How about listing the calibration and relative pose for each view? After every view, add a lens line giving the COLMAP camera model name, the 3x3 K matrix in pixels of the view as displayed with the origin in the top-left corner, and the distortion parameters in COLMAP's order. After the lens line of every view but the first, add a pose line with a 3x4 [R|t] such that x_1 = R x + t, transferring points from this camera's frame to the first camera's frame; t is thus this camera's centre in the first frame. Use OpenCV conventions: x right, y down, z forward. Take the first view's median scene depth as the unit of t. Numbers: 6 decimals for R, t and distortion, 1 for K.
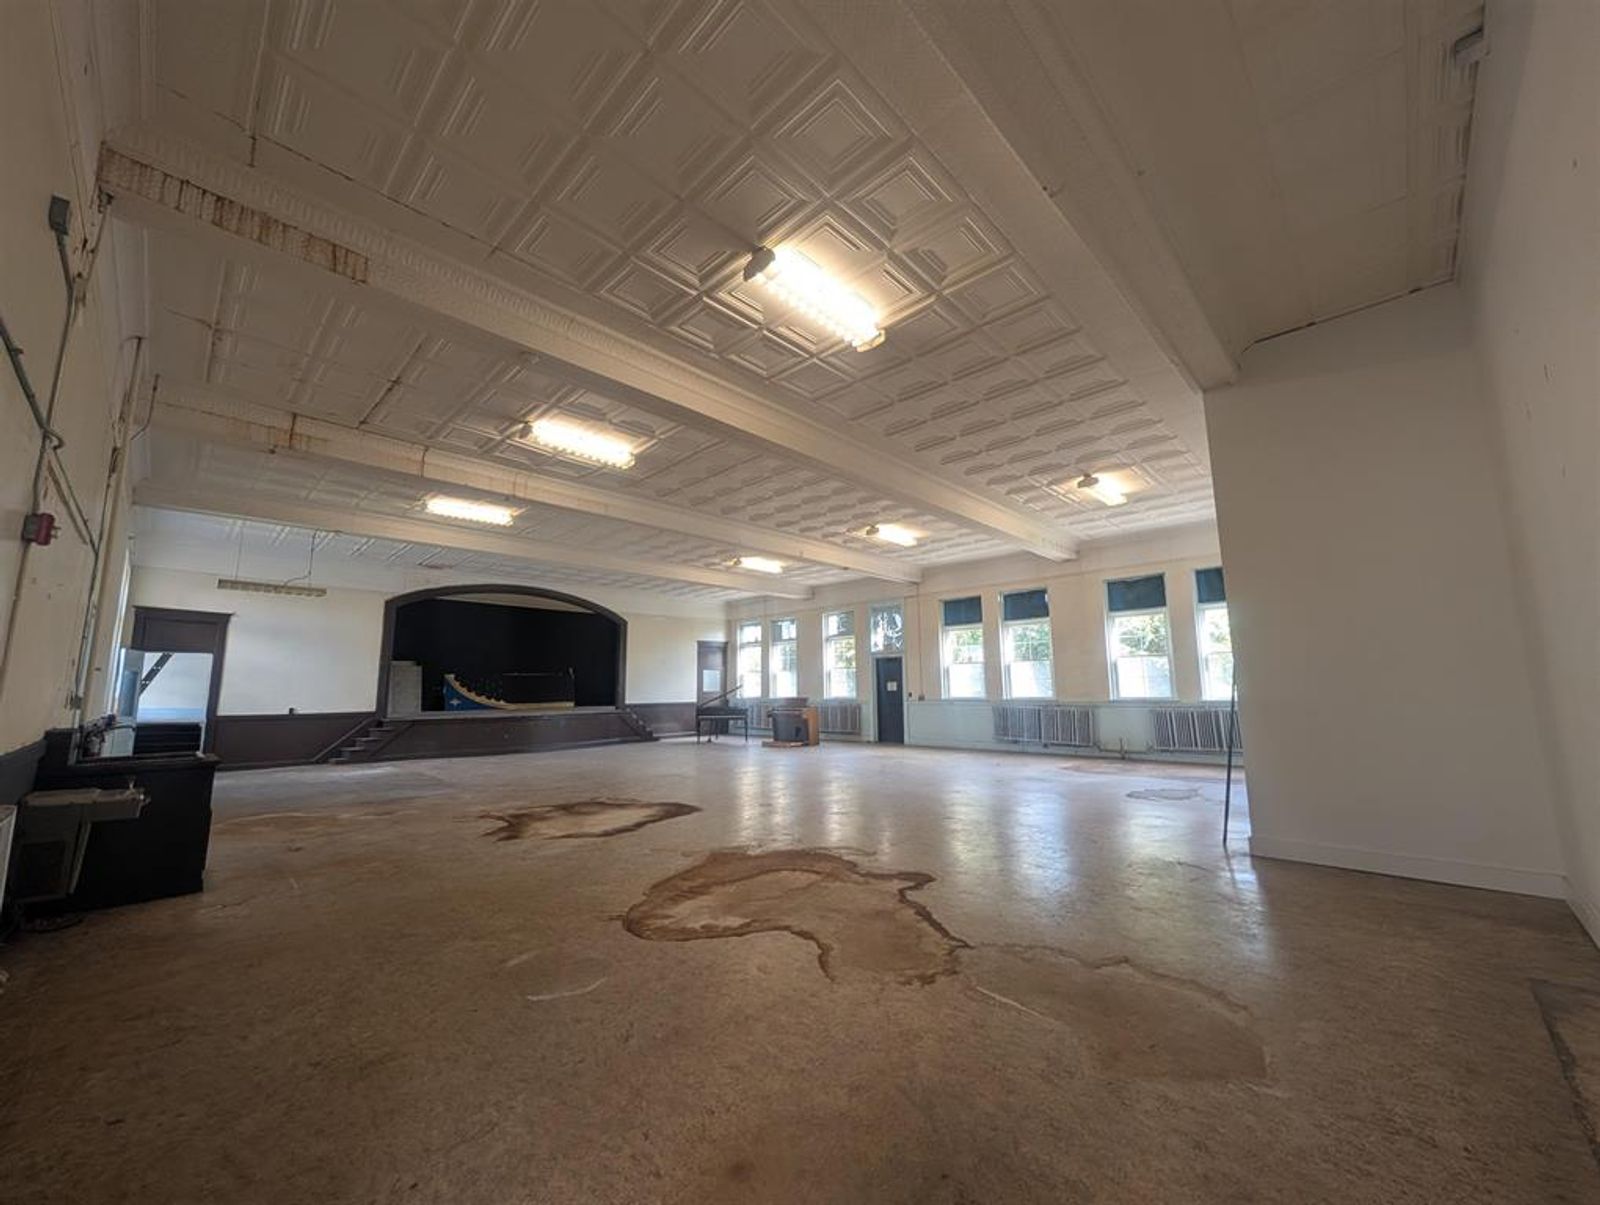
lens RADIAL K [[615.2, 0, 806.7], [0, 615.2, 599.2], [0, 0, 1]] dist [-0.021563, -0.000685]
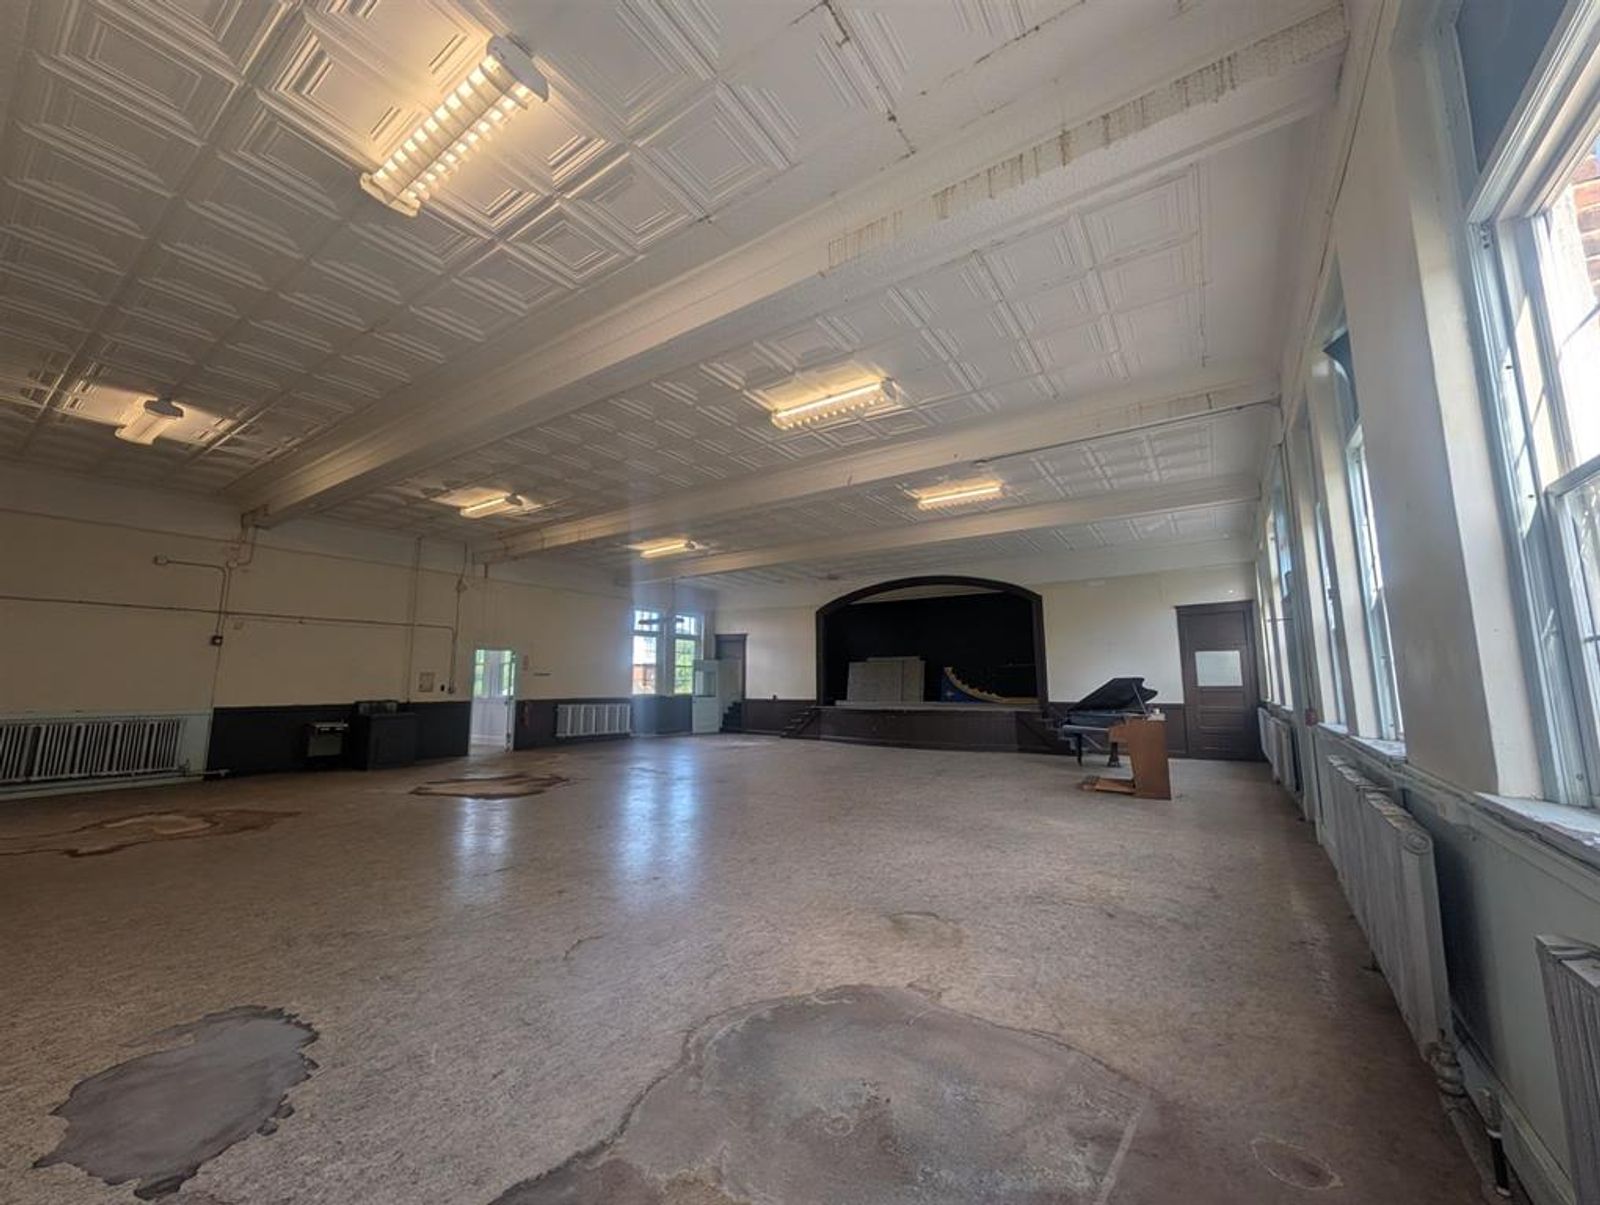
lens RADIAL K [[615.2, 0, 805.9], [0, 615.2, 596.6], [0, 0, 1]] dist [-0.021563, -0.000685]
pose [[0.170820, -0.126285, -0.977176, 0.423846], [0.140559, 0.984732, -0.102690, 0.076781], [0.975225, -0.119810, 0.185963, 0.574960]]
